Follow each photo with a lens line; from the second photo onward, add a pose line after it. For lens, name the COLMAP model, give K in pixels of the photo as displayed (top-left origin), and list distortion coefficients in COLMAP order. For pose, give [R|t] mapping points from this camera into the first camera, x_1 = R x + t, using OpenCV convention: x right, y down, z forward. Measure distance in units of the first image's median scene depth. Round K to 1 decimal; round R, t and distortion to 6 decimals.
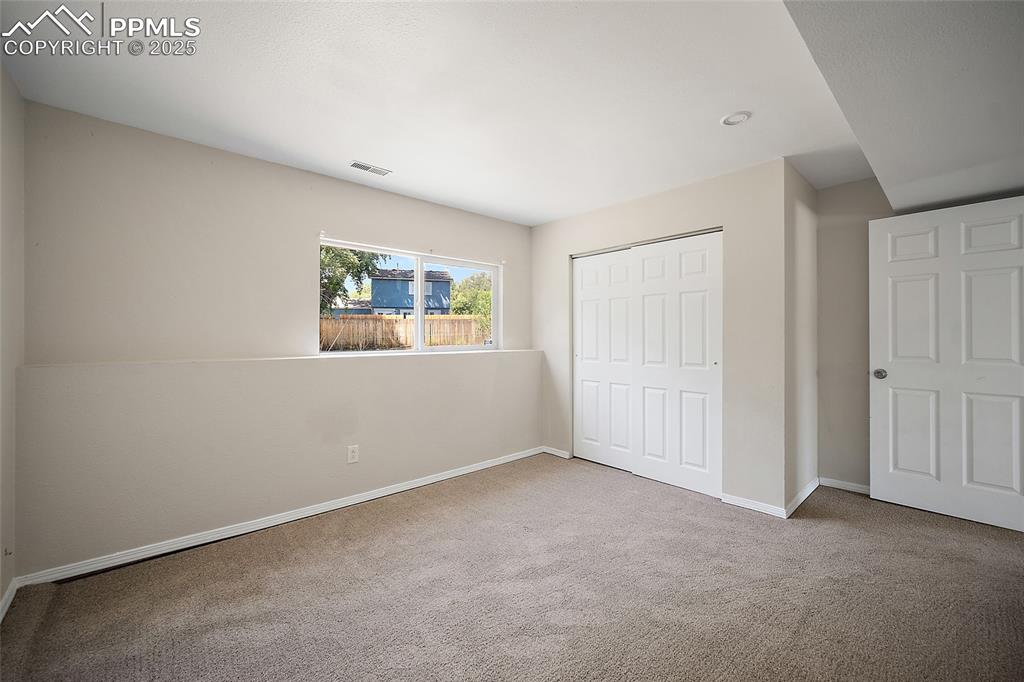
lens RADIAL K [[403.7, 0, 512.0], [0, 403.7, 341.0], [0, 0, 1]] dist [-0.006988, -0.000275]
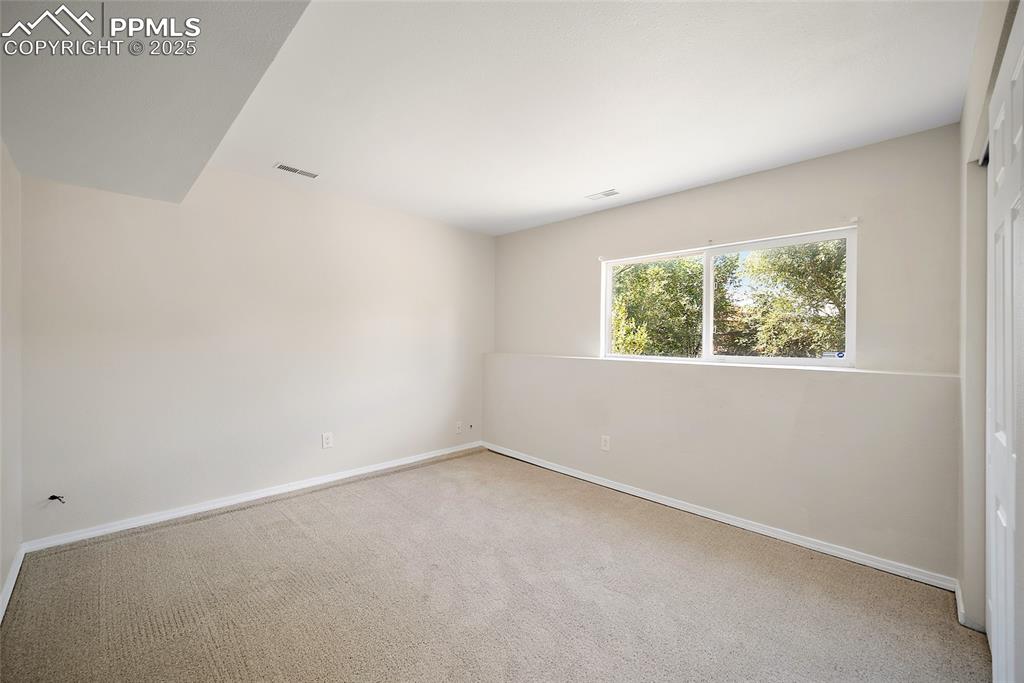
lens RADIAL K [[403.7, 0, 512.0], [0, 403.7, 341.5], [0, 0, 1]] dist [-0.006988, -0.000275]
pose [[0.062574, 0.002083, -0.998038, 0.749333], [-0.026656, 0.999645, 0.000415, -0.004009], [0.997684, 0.026577, 0.062607, 0.655468]]
